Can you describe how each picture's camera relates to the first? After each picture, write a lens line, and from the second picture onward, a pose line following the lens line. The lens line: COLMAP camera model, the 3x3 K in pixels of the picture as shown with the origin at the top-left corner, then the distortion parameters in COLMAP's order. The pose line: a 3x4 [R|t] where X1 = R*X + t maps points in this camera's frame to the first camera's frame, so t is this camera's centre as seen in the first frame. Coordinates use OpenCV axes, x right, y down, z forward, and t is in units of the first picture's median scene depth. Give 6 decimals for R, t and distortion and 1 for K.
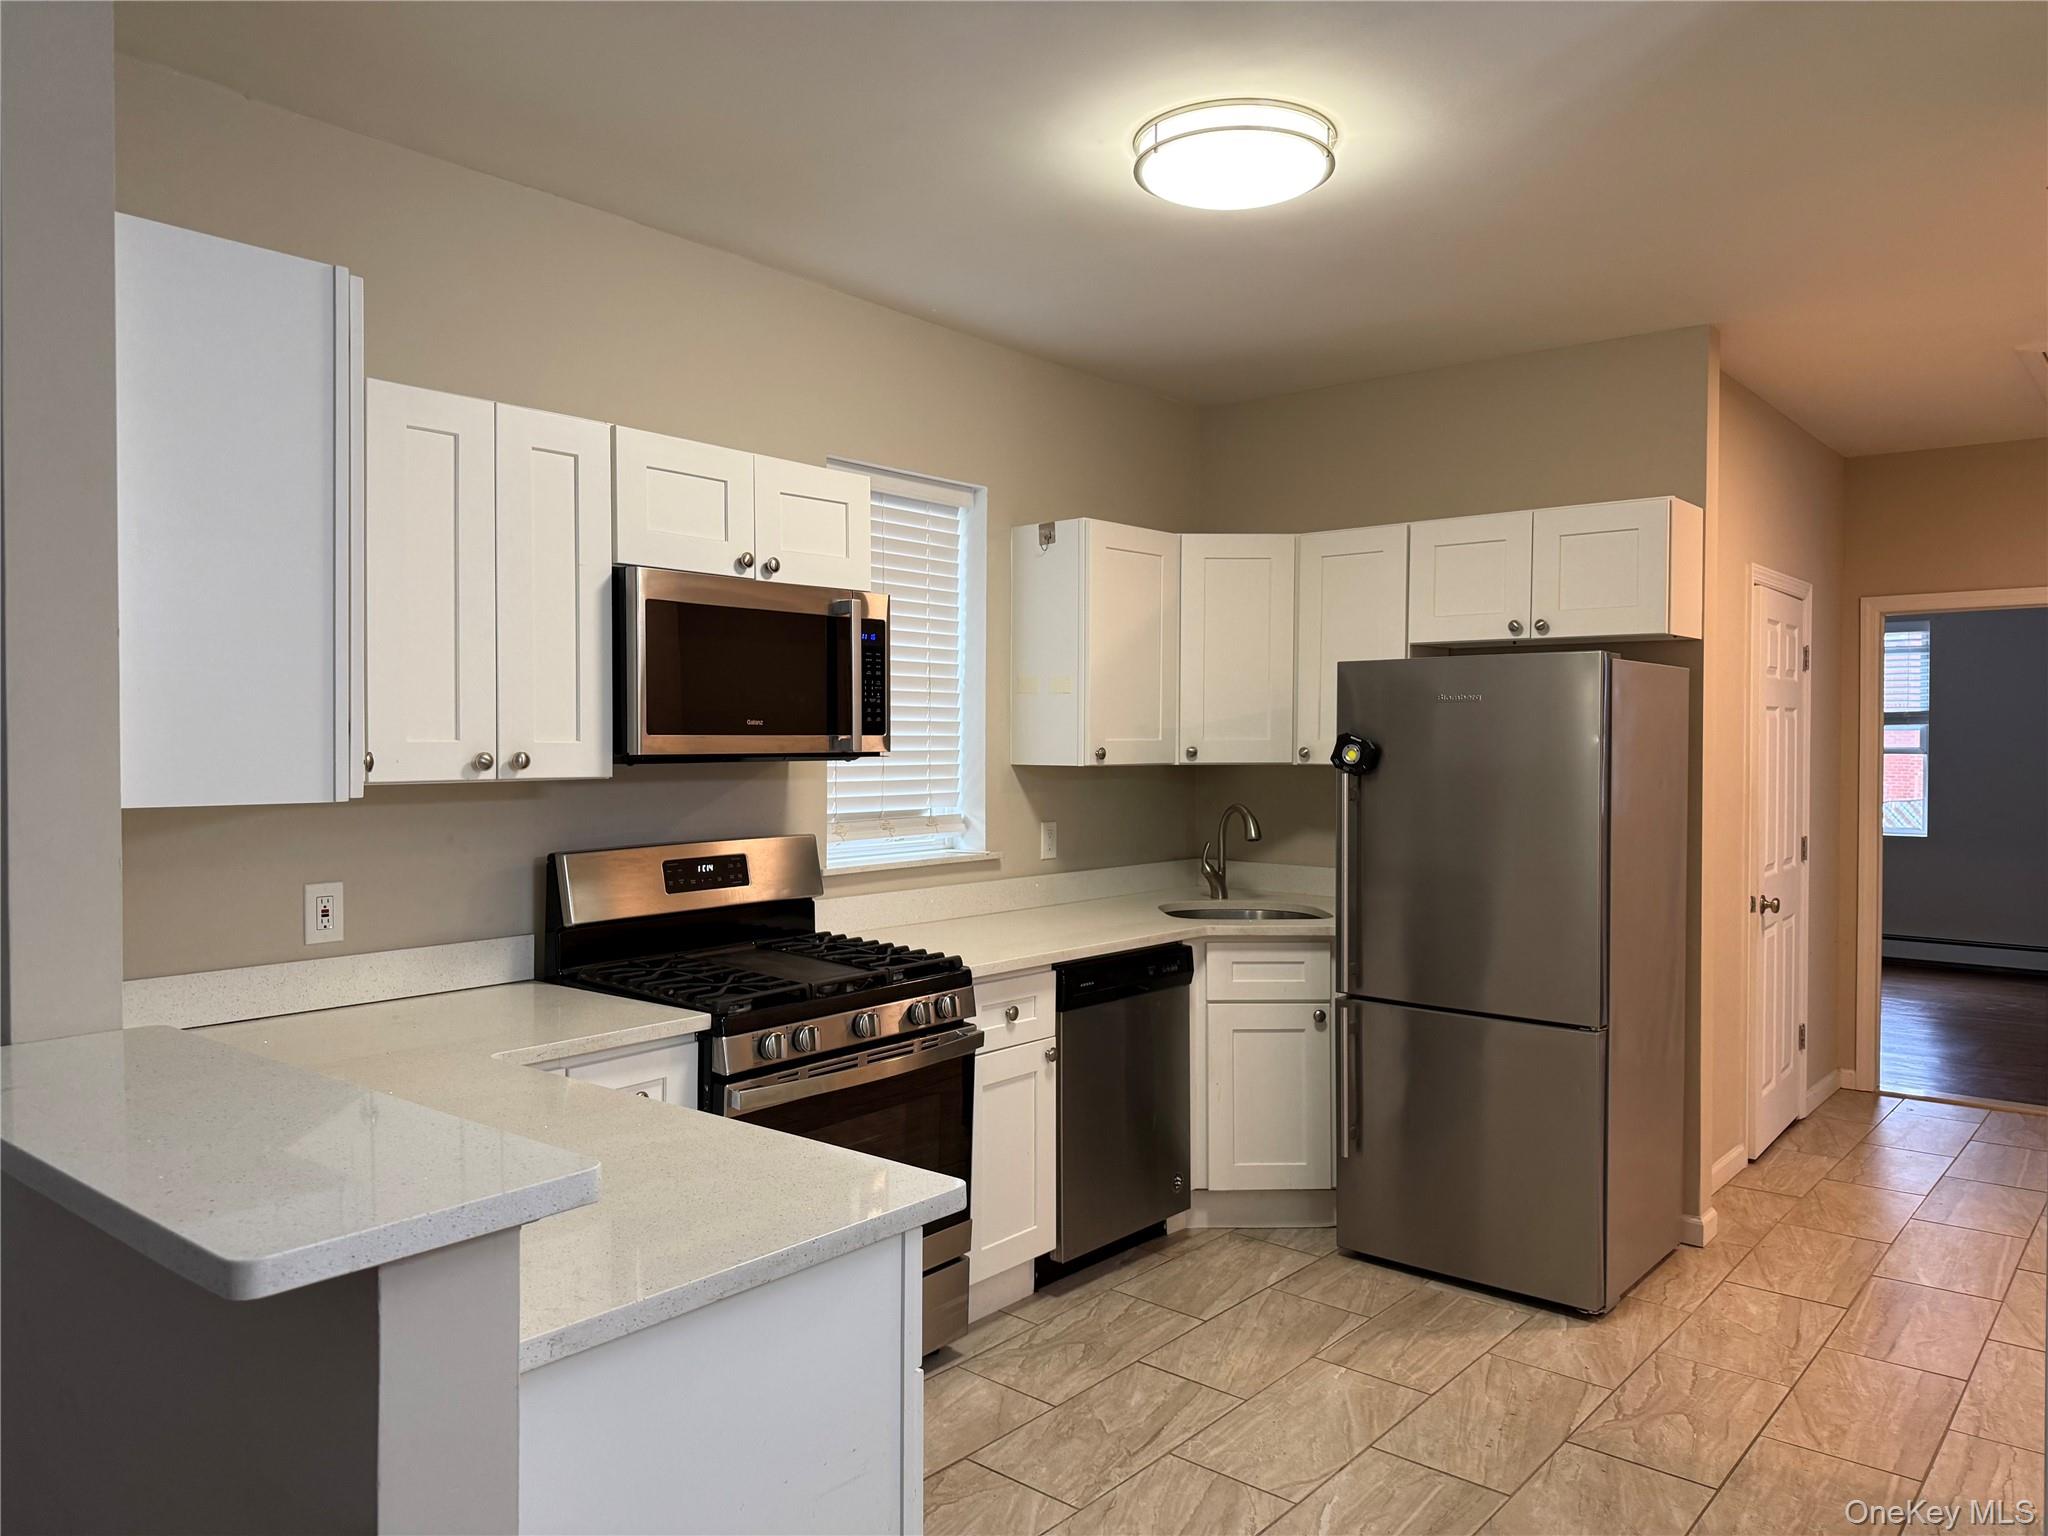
lens RADIAL K [[1416.2, 0, 1021.5], [0, 1416.2, 772.3], [0, 0, 1]] dist [0.111462, -0.165533]
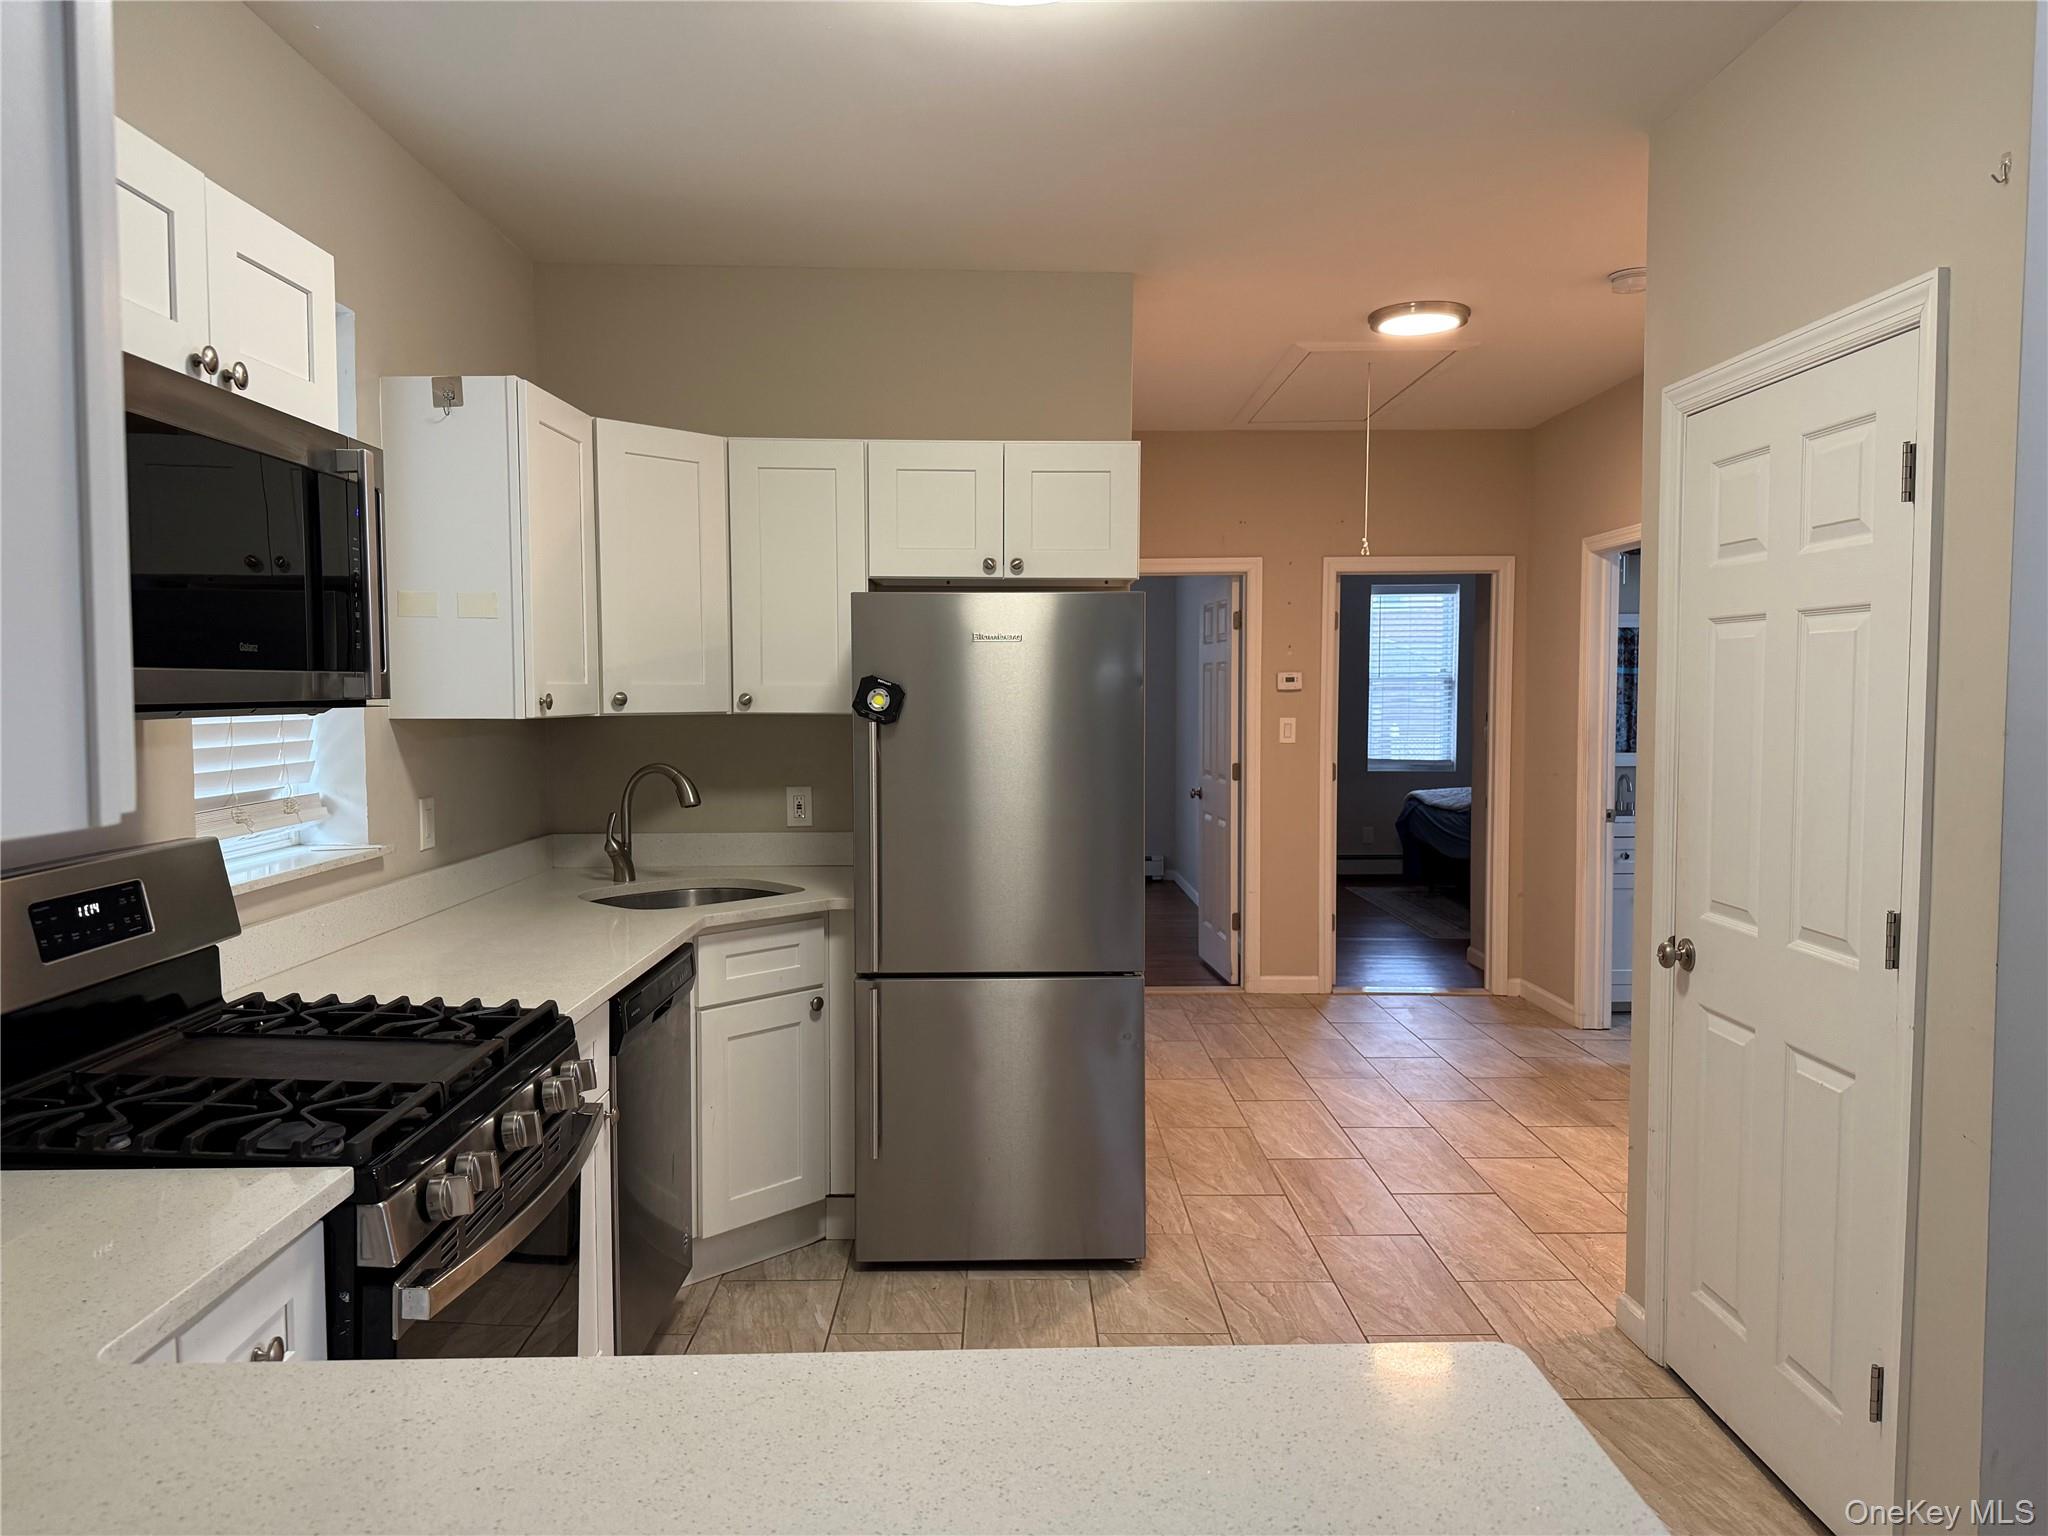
lens RADIAL K [[1416.2, 0, 1021.5], [0, 1416.2, 772.3], [0, 0, 1]] dist [0.111462, -0.165533]
pose [[0.750434, -0.041716, 0.659628, -0.254459], [0.019517, 0.998970, 0.040973, -0.002079], [-0.660657, -0.017873, 0.750475, 0.268240]]
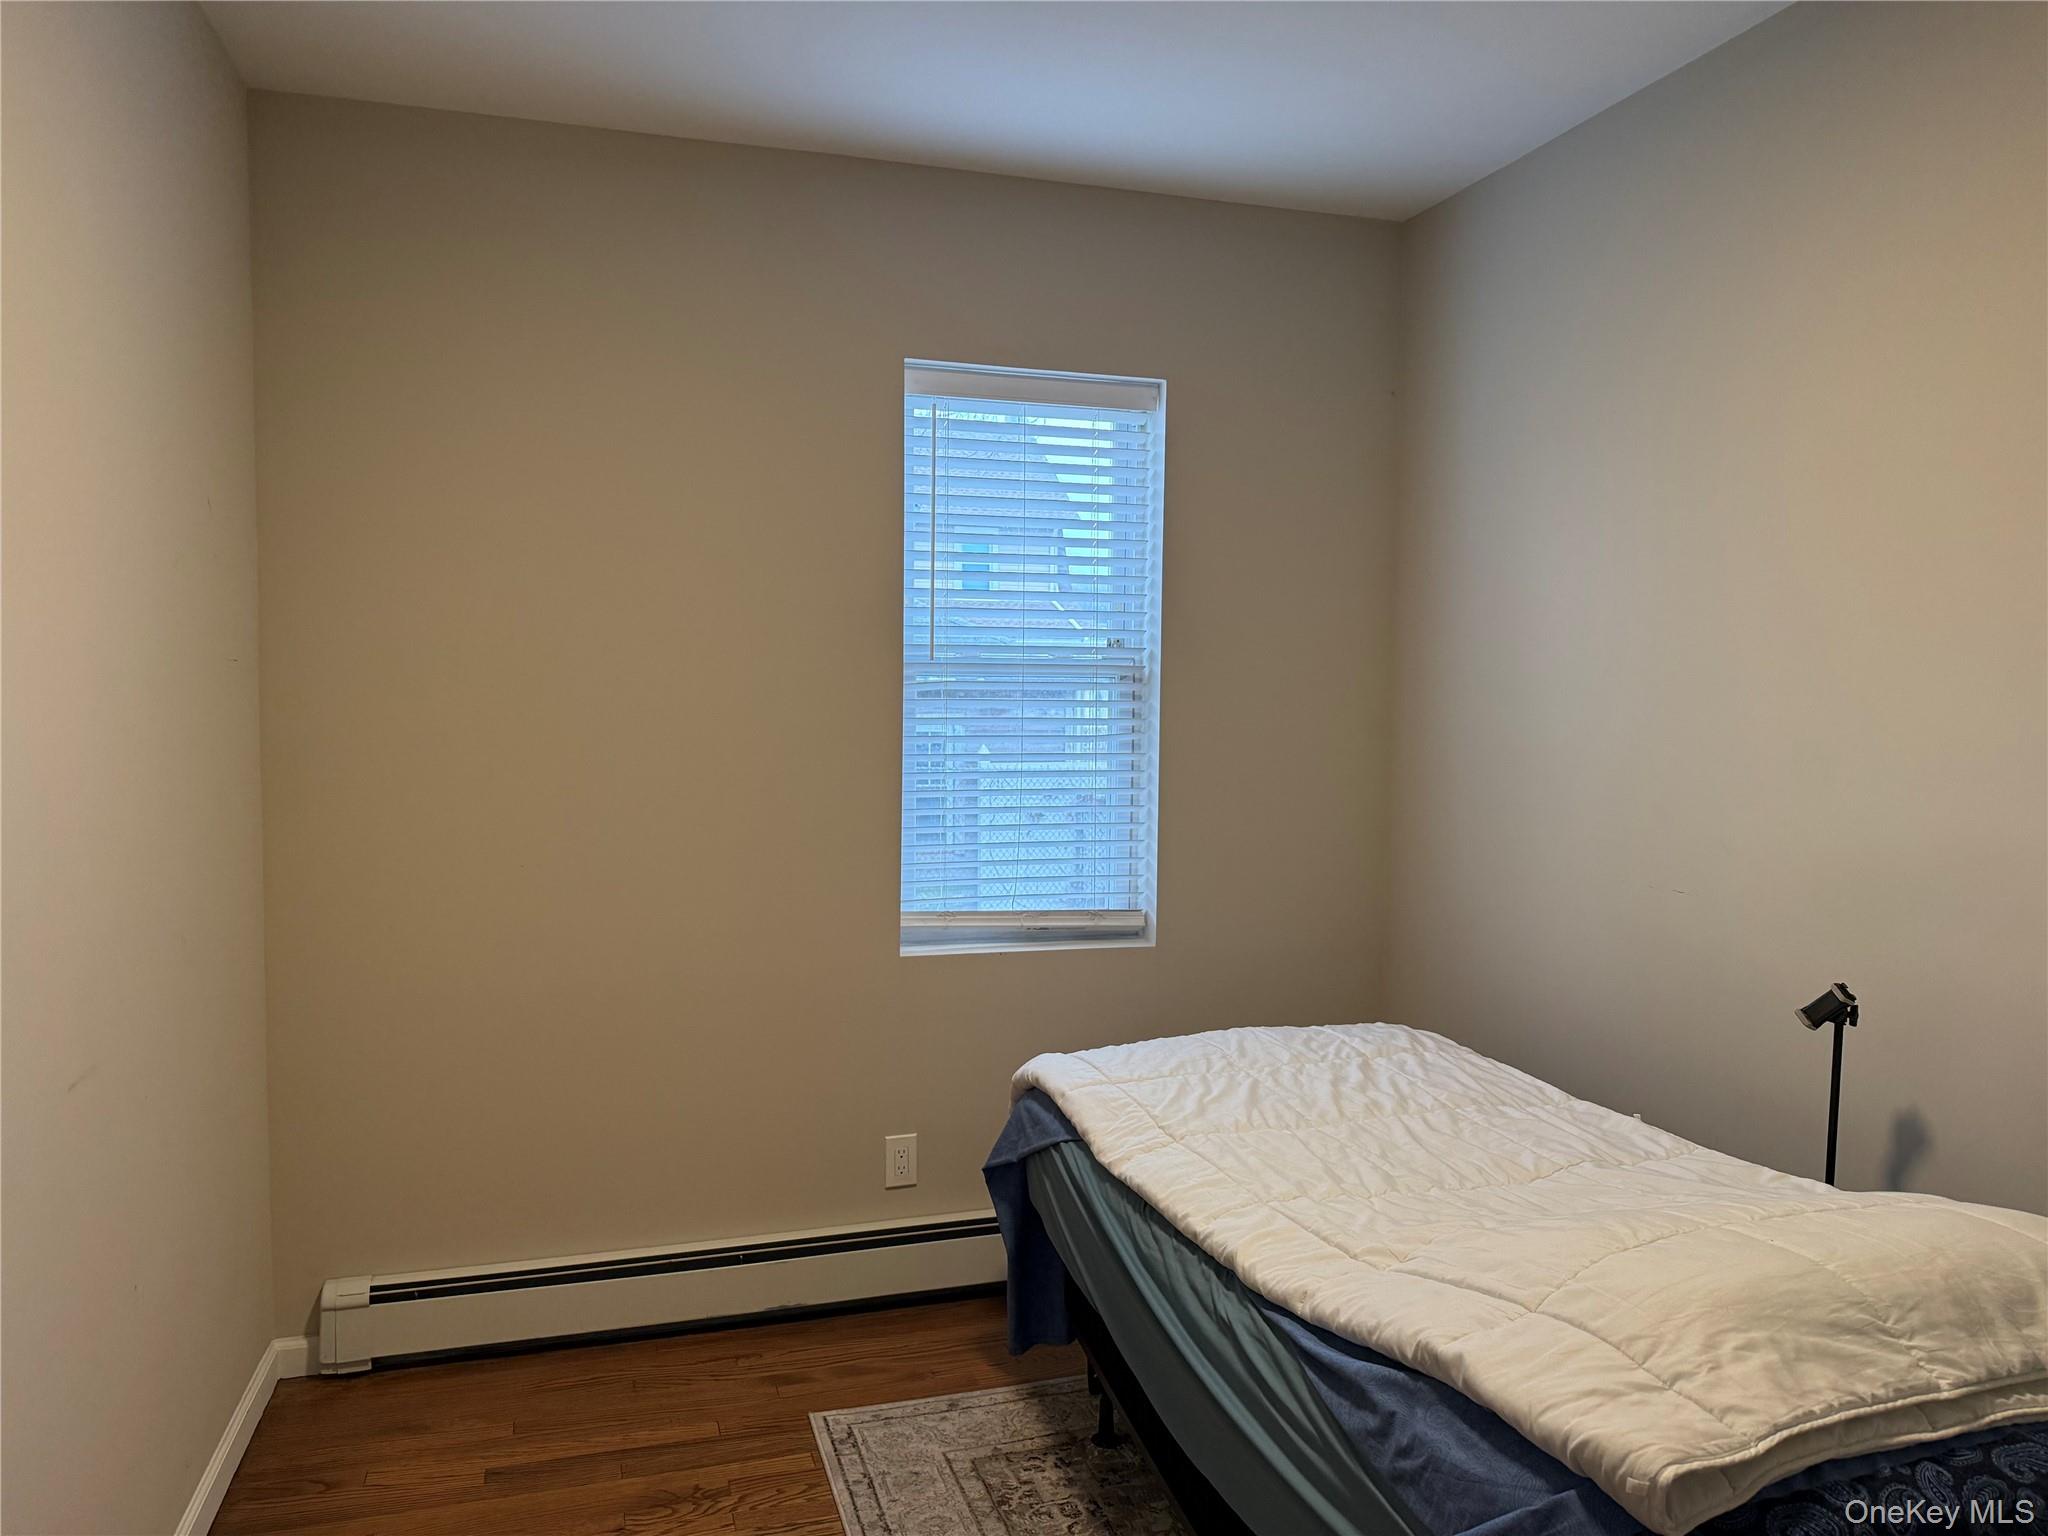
lens RADIAL K [[1416.2, 0, 1021.5], [0, 1416.2, 772.3], [0, 0, 1]] dist [0.111462, -0.165533]
pose [[0.536440, -0.043958, 0.842793, 1.230425], [0.009294, 0.998890, 0.046184, -0.027154], [-0.843887, -0.016942, 0.536253, 1.266565]]
